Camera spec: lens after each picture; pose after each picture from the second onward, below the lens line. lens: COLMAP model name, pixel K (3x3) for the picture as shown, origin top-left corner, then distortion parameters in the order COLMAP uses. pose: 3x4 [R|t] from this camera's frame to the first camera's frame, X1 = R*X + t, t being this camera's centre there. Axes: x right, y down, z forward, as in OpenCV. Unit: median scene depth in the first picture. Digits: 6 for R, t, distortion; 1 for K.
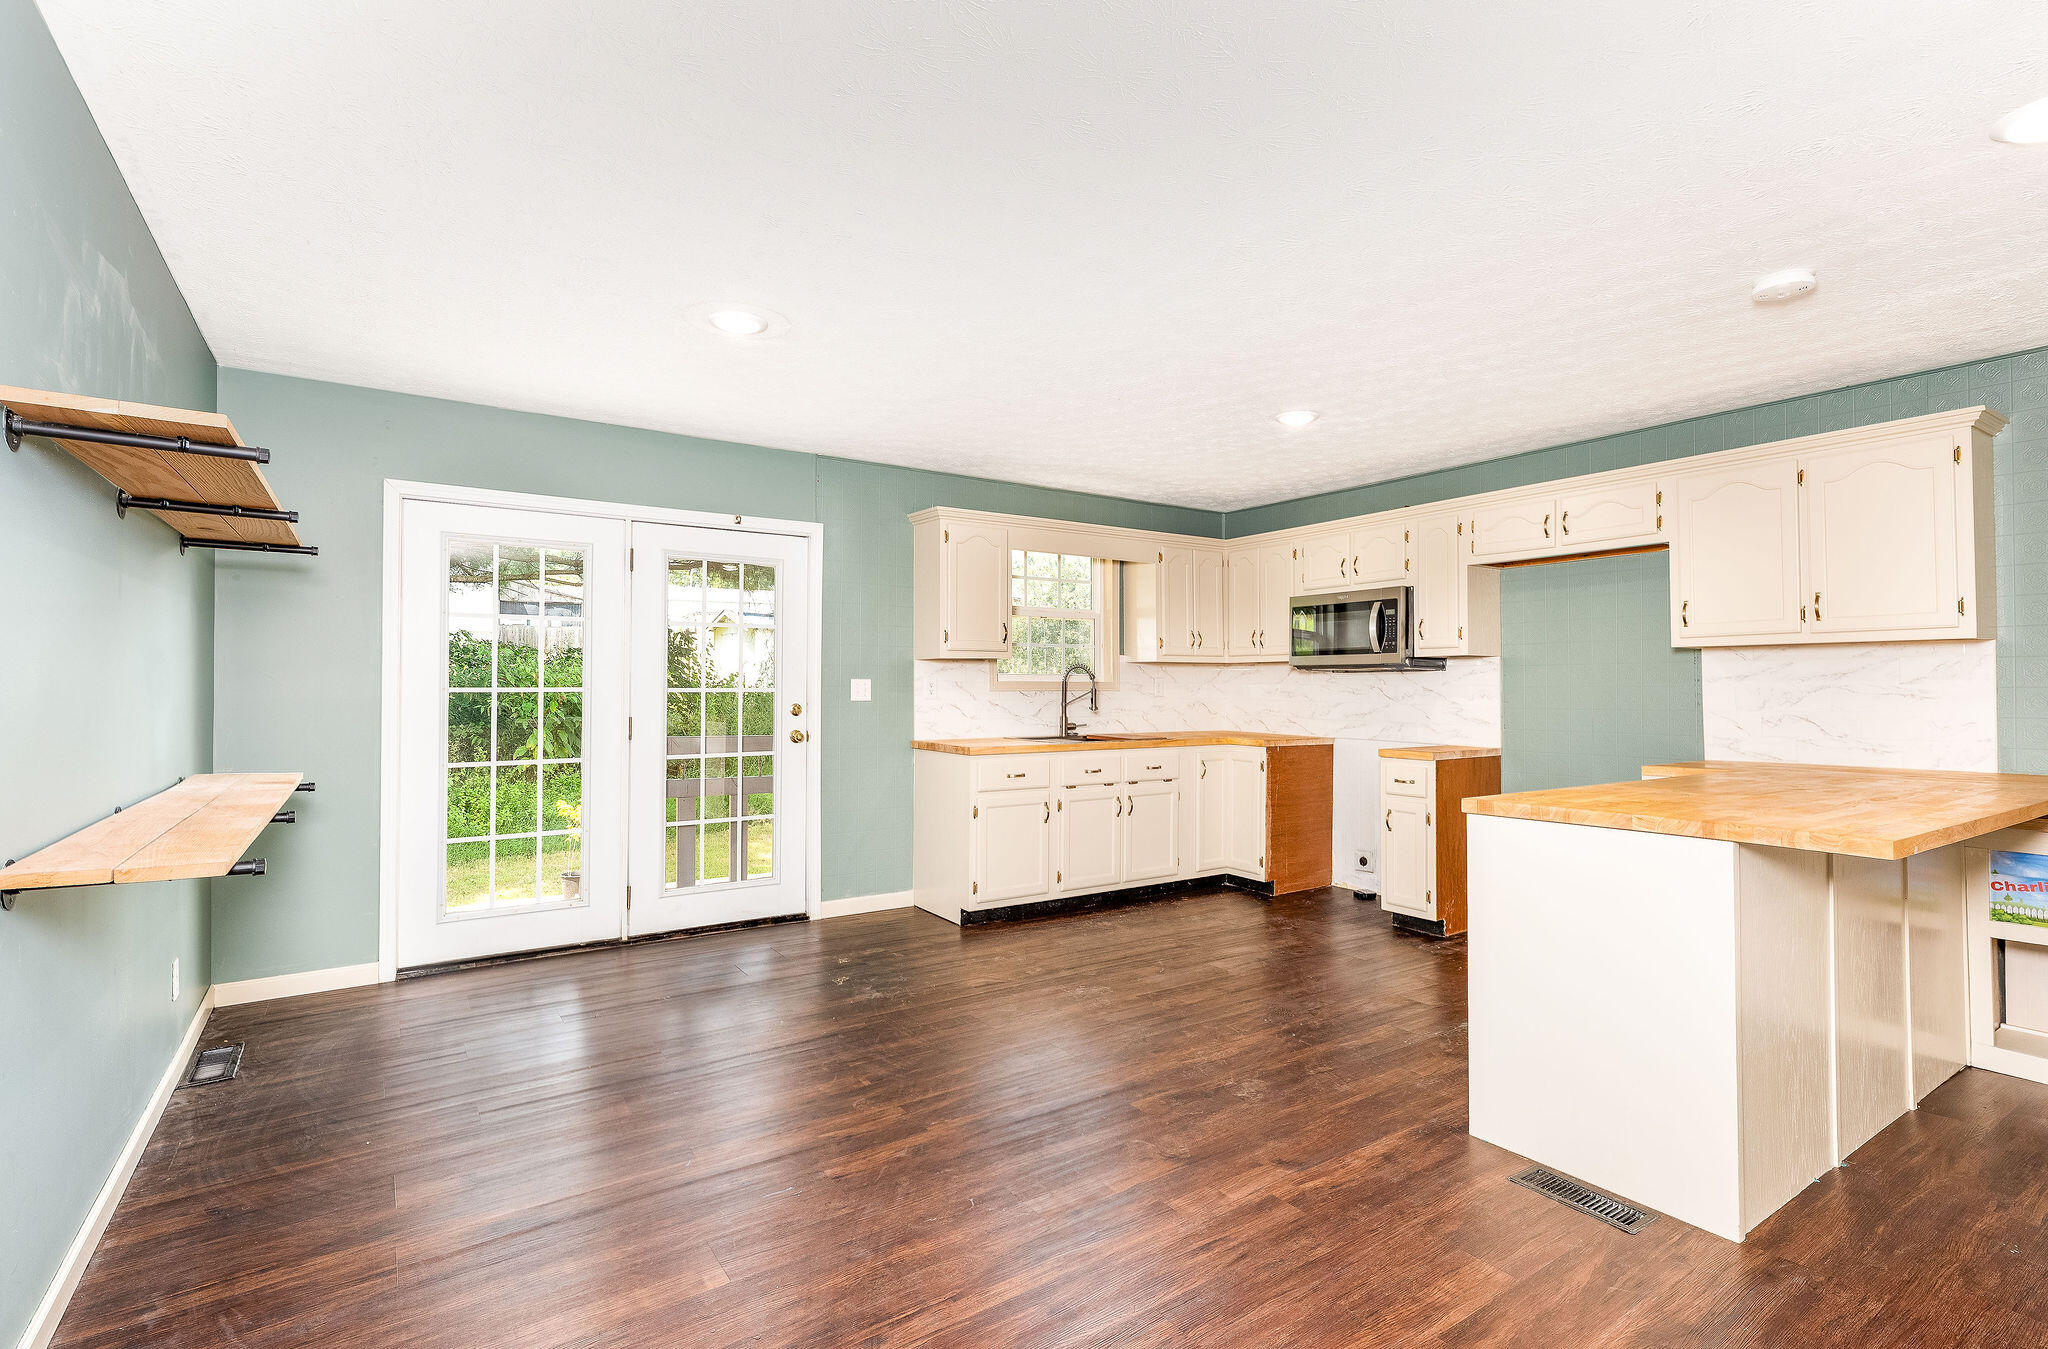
lens RADIAL K [[951.7, 0, 1015.5], [0, 951.7, 672.8], [0, 0, 1]] dist [0.003265, 0.000132]
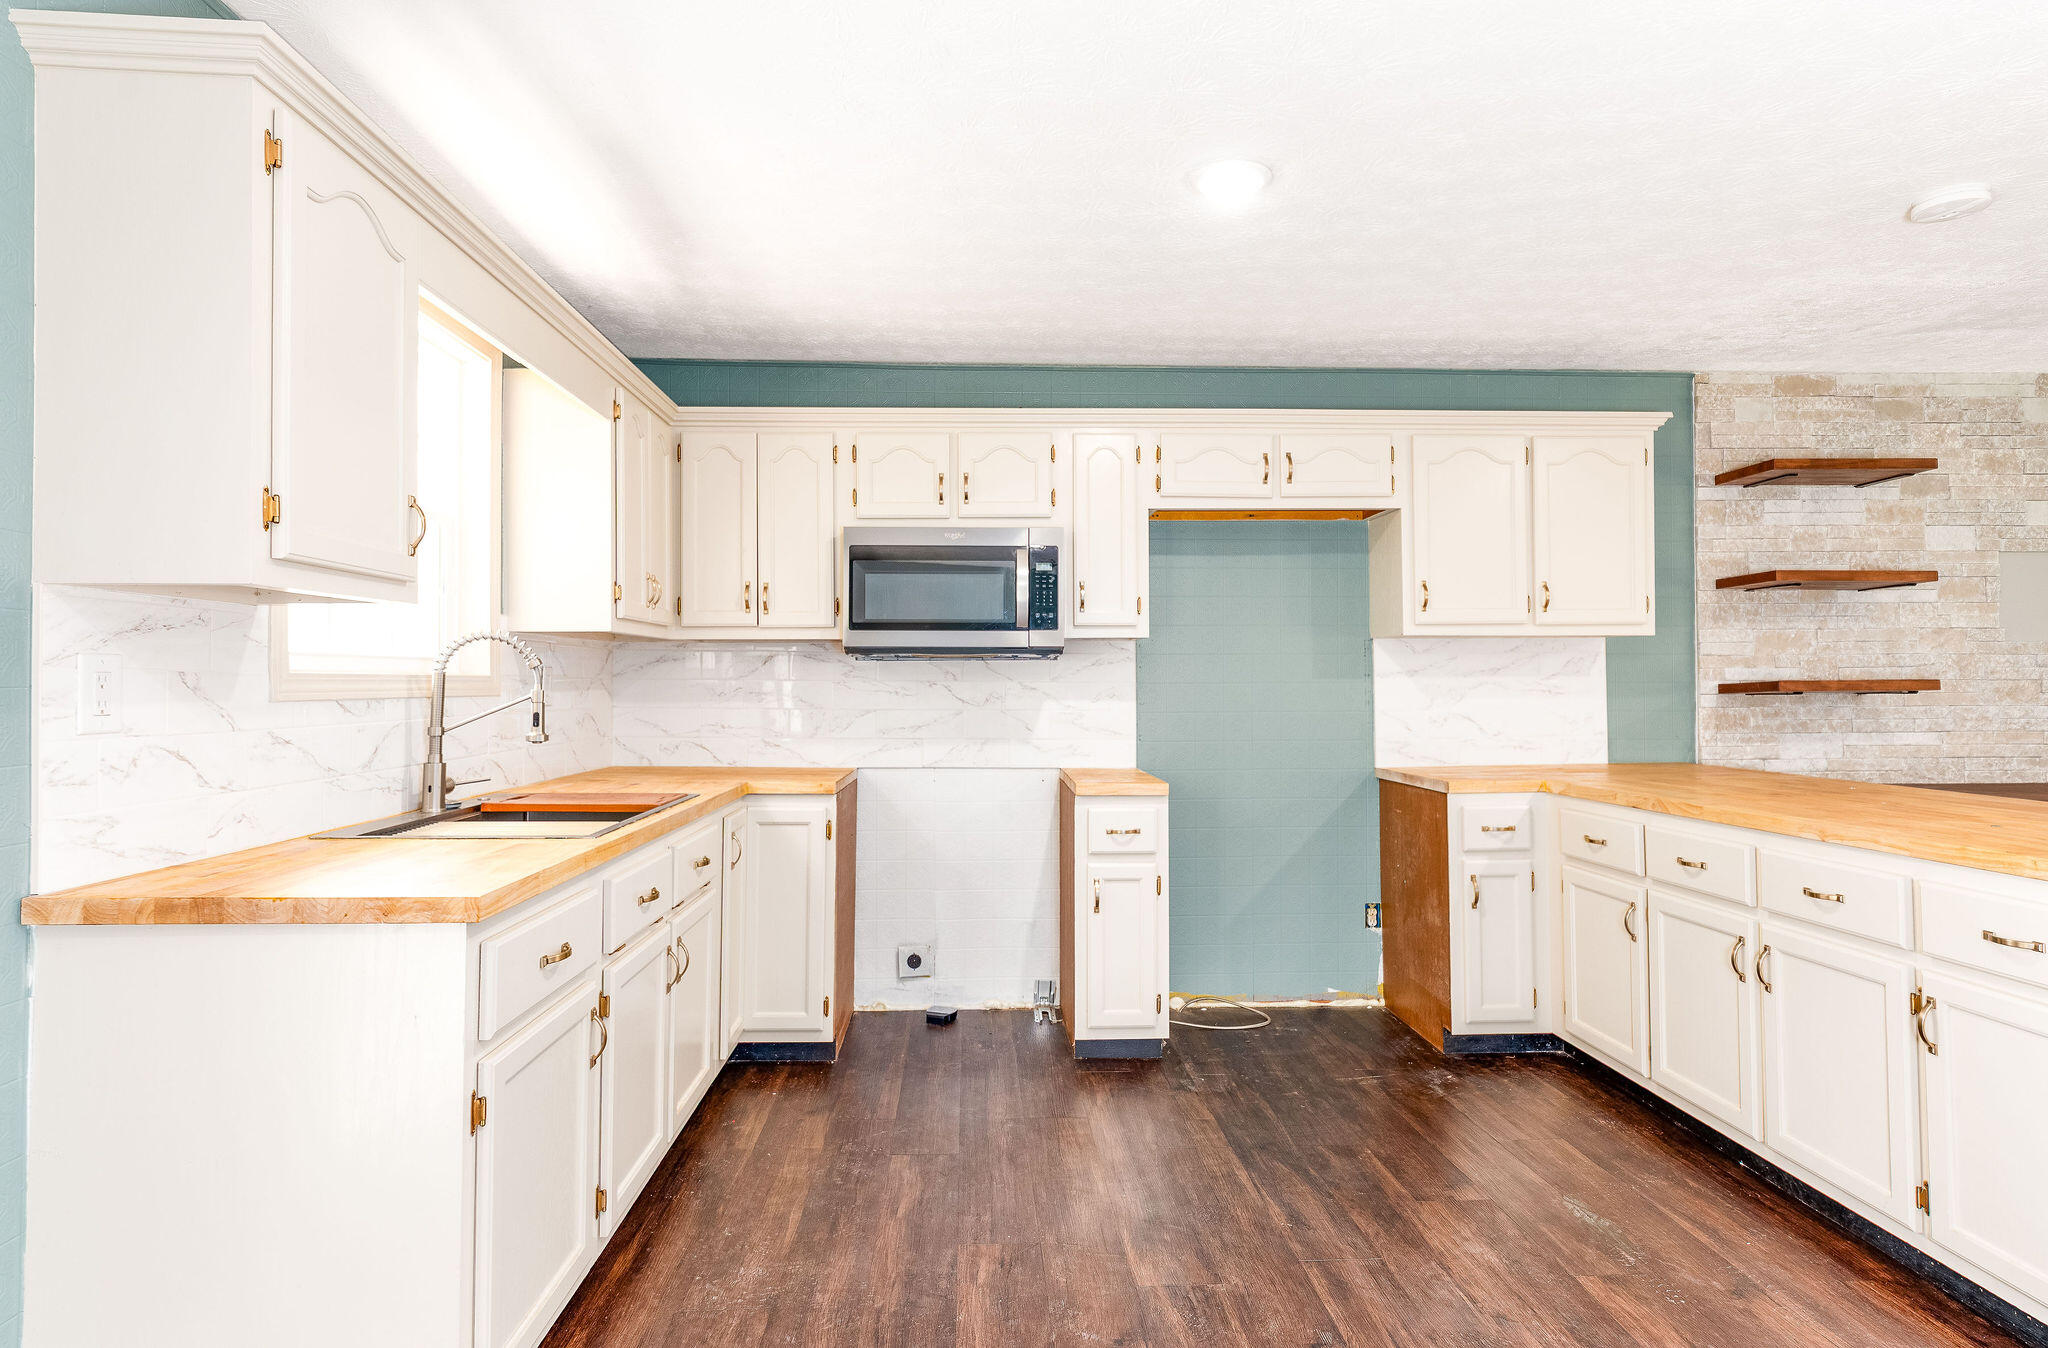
lens RADIAL K [[1066.5, 0, 1007.0], [0, 1066.5, 660.6], [0, 0, 1]] dist [-0.002264, 0.005793]
pose [[0.519685, 0.015133, 0.854224, -0.228867], [-0.009911, 0.999883, -0.011684, 0.007826], [-0.854300, -0.002394, 0.519774, 0.647445]]
